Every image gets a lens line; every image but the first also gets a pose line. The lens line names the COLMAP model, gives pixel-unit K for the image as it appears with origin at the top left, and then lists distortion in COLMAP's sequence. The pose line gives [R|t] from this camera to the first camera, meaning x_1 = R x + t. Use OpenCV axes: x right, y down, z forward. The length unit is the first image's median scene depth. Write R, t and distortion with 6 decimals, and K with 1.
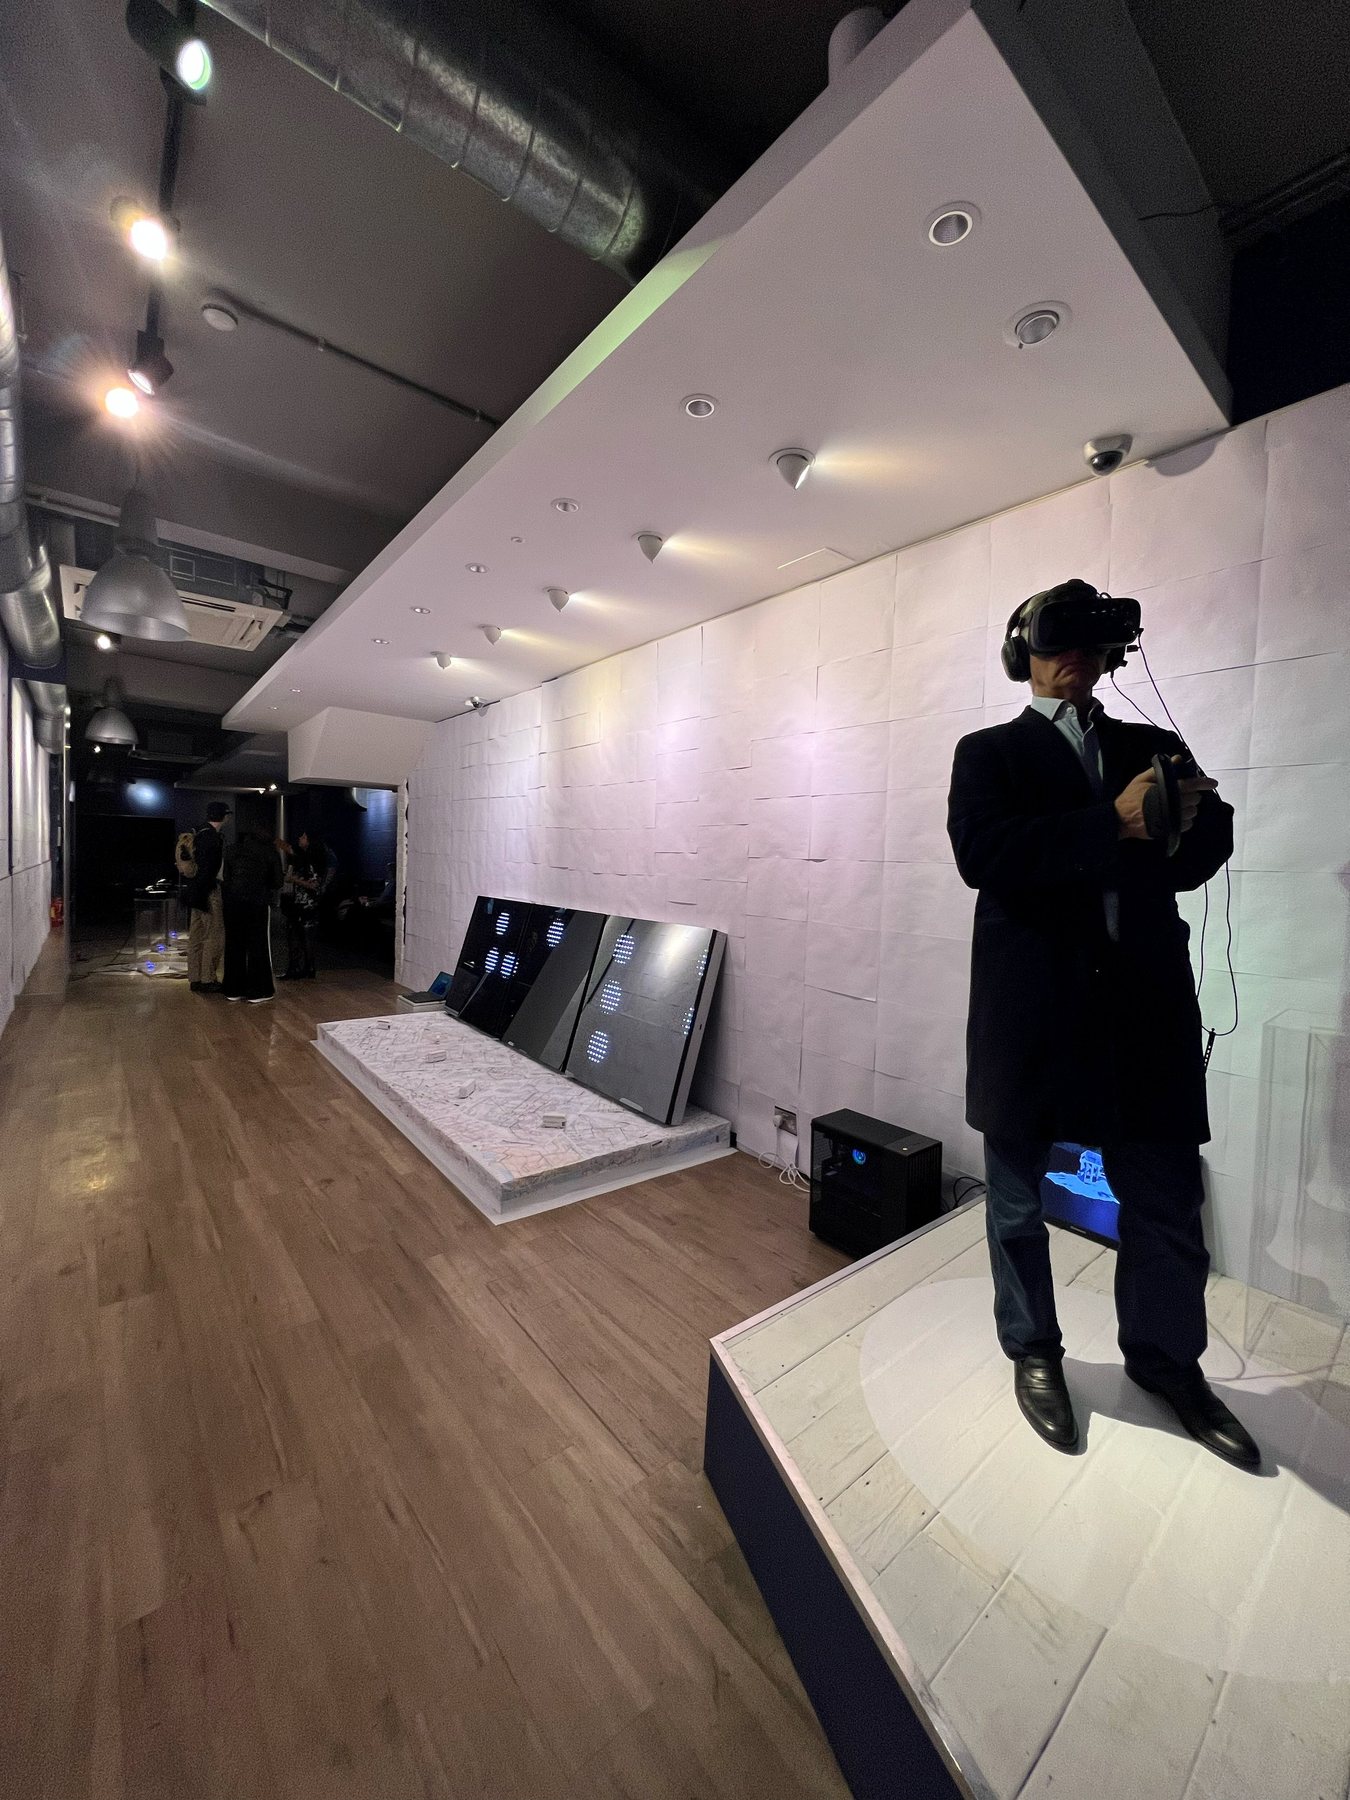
lens RADIAL K [[708.8, 0, 690.0], [0, 708.8, 900.1], [0, 0, 1]] dist [0.002032, 0.000086]
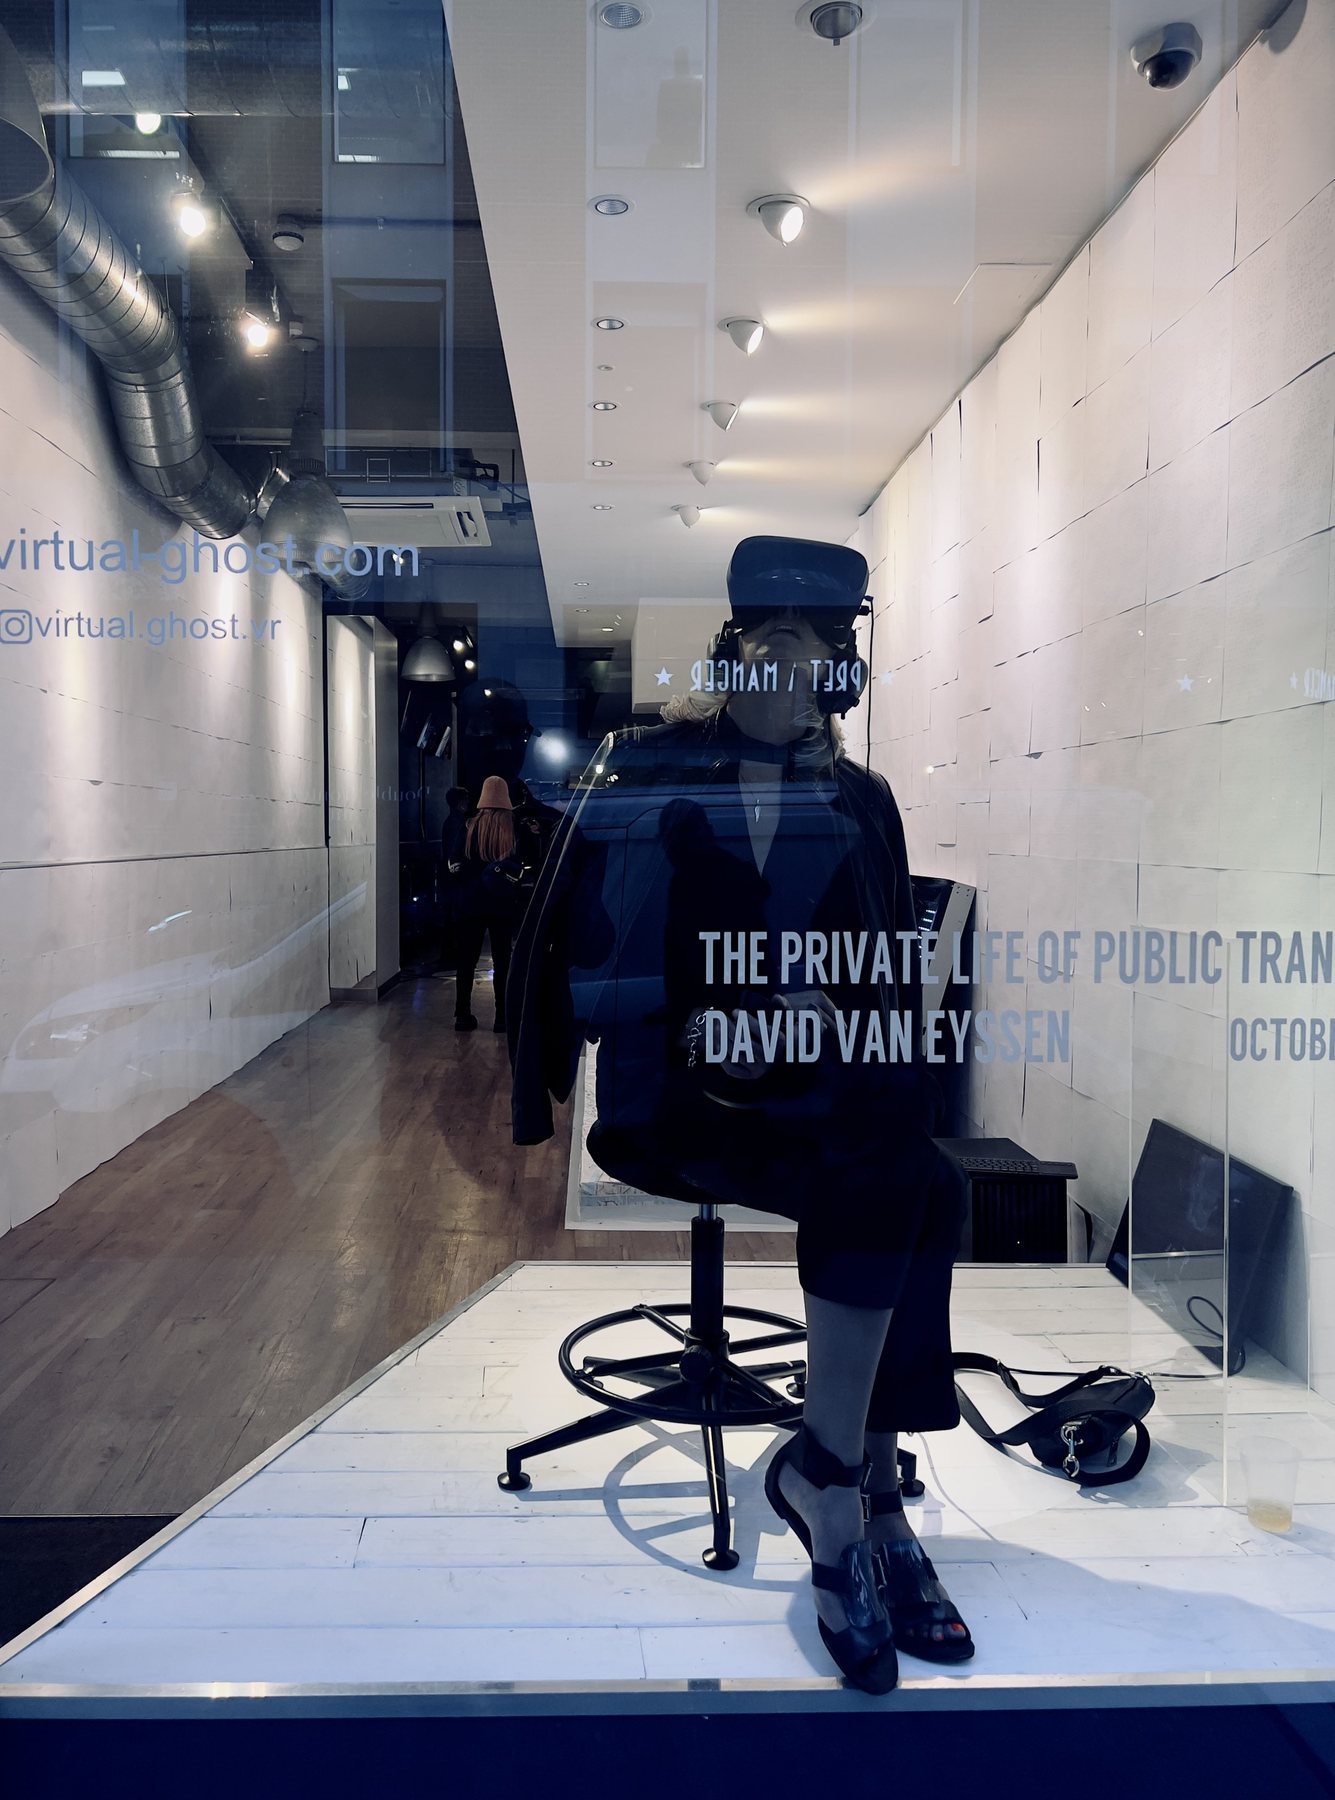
lens RADIAL K [[1388.7, 0, 643.2], [0, 1388.7, 924.0], [0, 0, 1]] dist [0.028691, -0.005317]
pose [[0.793939, 0.009179, -0.607928, 0.546963], [-0.011637, 0.999932, -0.000100, 0.079738], [0.607886, 0.007154, 0.793992, -0.147033]]
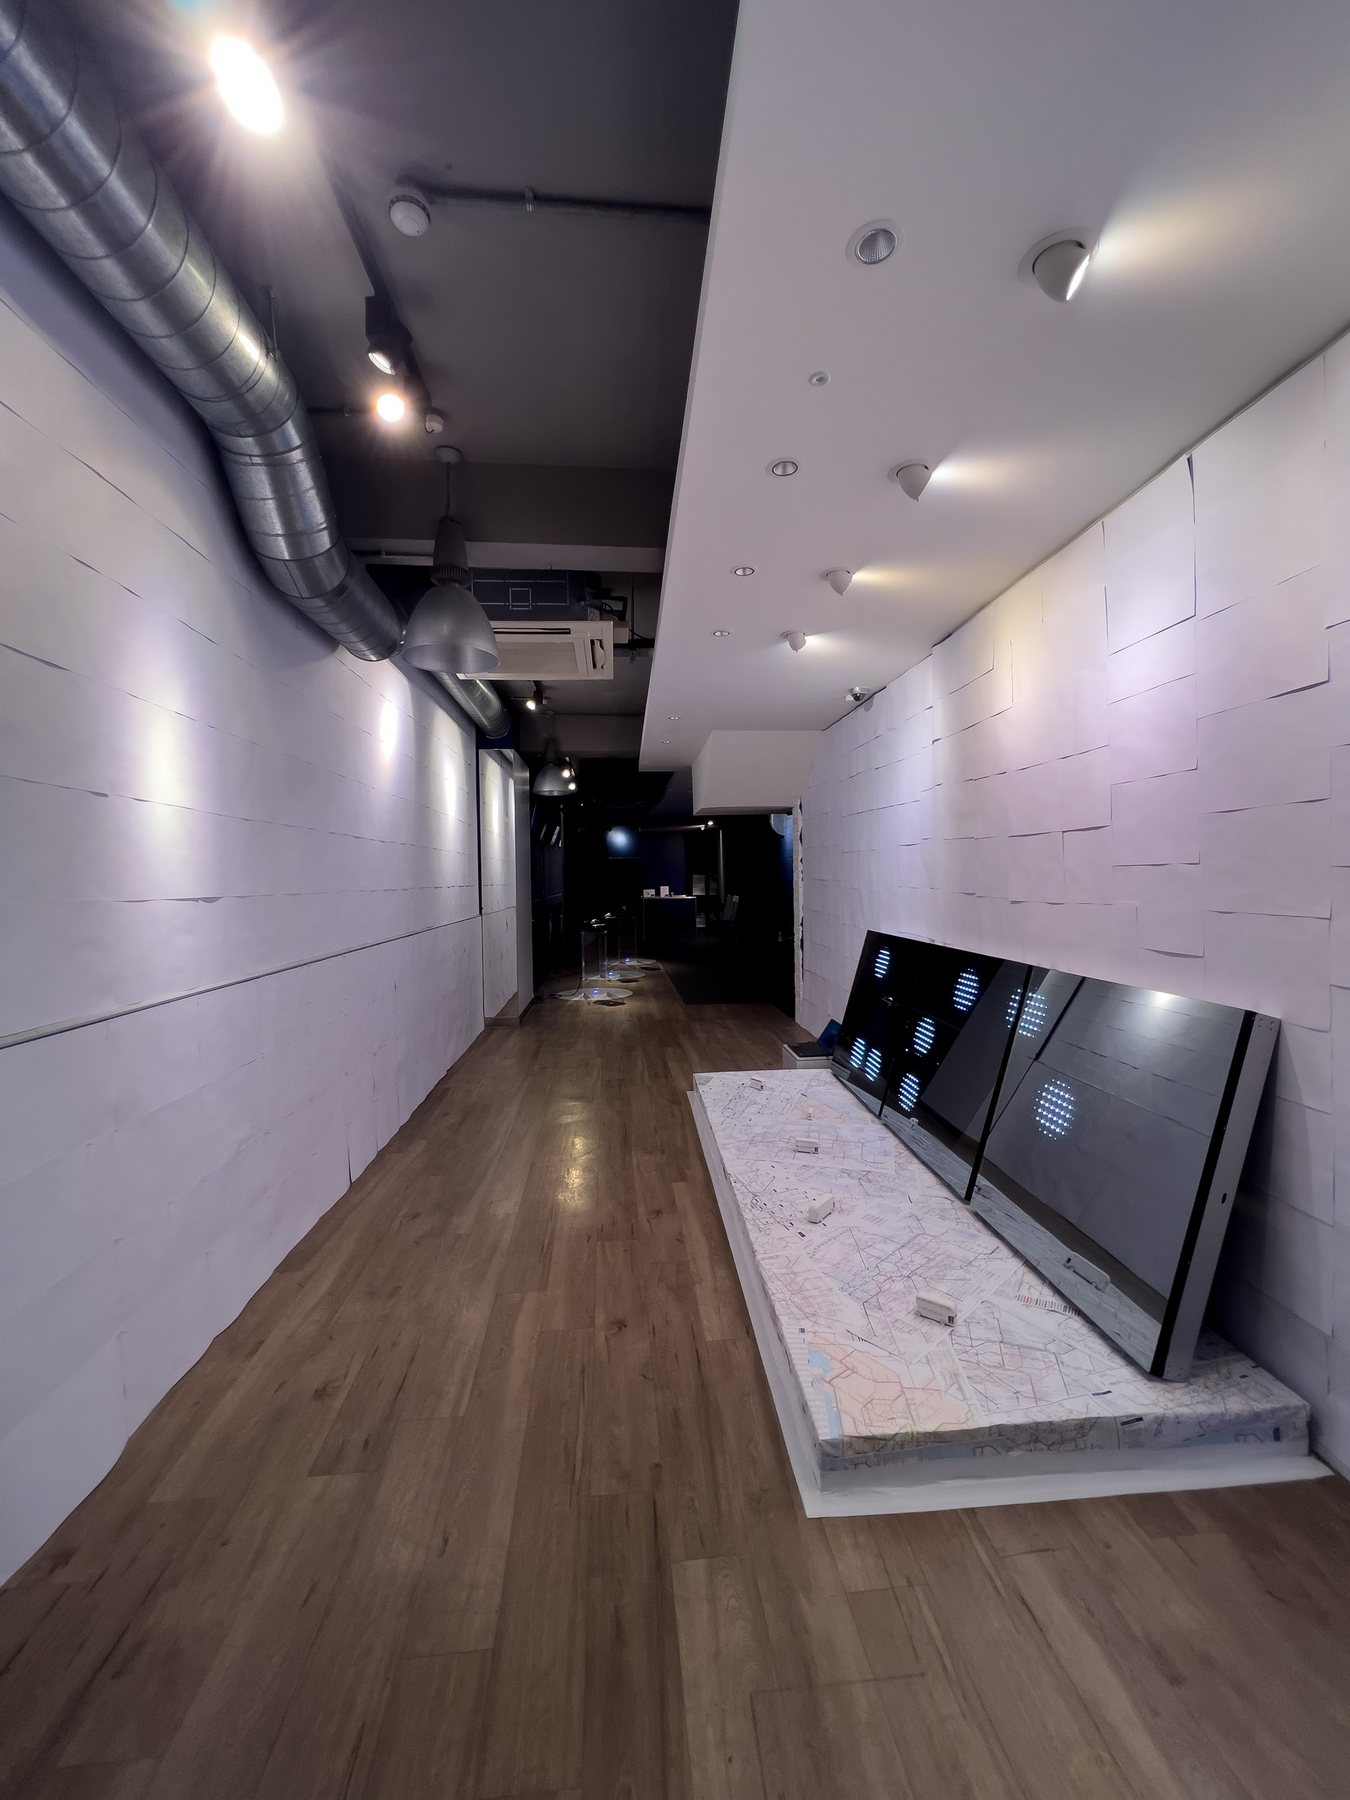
lens RADIAL K [[719.9, 0, 673.7], [0, 719.9, 891.4], [0, 0, 1]] dist [-0.001613, -0.000179]
pose [[0.813145, -0.035849, -0.580956, 0.001072], [0.011817, 0.998913, -0.045100, -0.026331], [0.581941, 0.029808, 0.812684, 0.319168]]
